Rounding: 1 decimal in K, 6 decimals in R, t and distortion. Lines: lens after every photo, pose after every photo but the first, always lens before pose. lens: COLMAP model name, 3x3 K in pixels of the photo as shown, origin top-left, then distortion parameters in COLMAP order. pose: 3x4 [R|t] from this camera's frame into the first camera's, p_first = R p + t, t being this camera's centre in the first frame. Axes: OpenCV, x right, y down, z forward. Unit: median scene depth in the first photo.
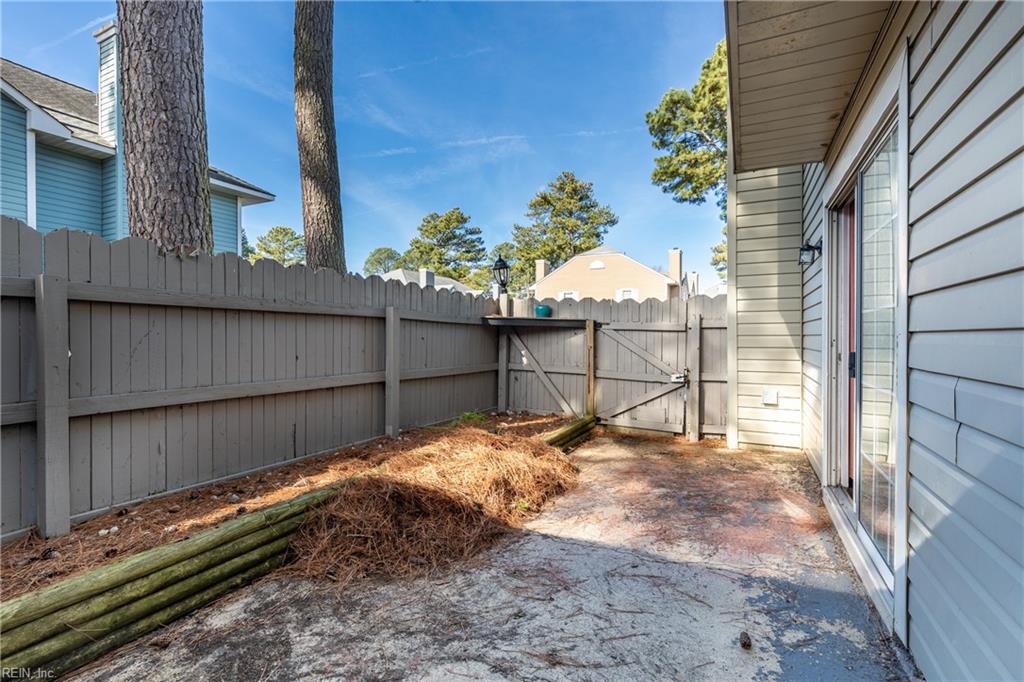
lens RADIAL K [[484.4, 0, 516.9], [0, 484.4, 340.8], [0, 0, 1]] dist [0.005419, -0.000067]
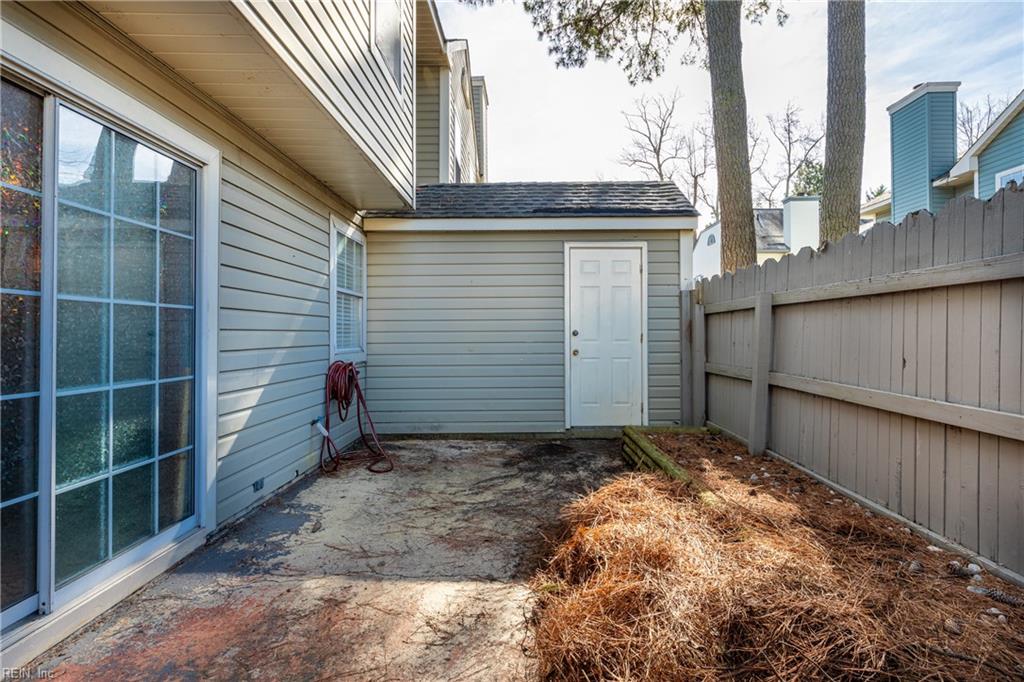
lens RADIAL K [[543.7, 0, 520.2], [0, 543.7, 337.2], [0, 0, 1]] dist [-0.006395, 0.000083]
pose [[-0.911856, 0.003740, -0.410494, 0.472235], [-0.001672, 0.999916, 0.012826, -0.006966], [0.410507, 0.012382, -0.911773, 2.278547]]
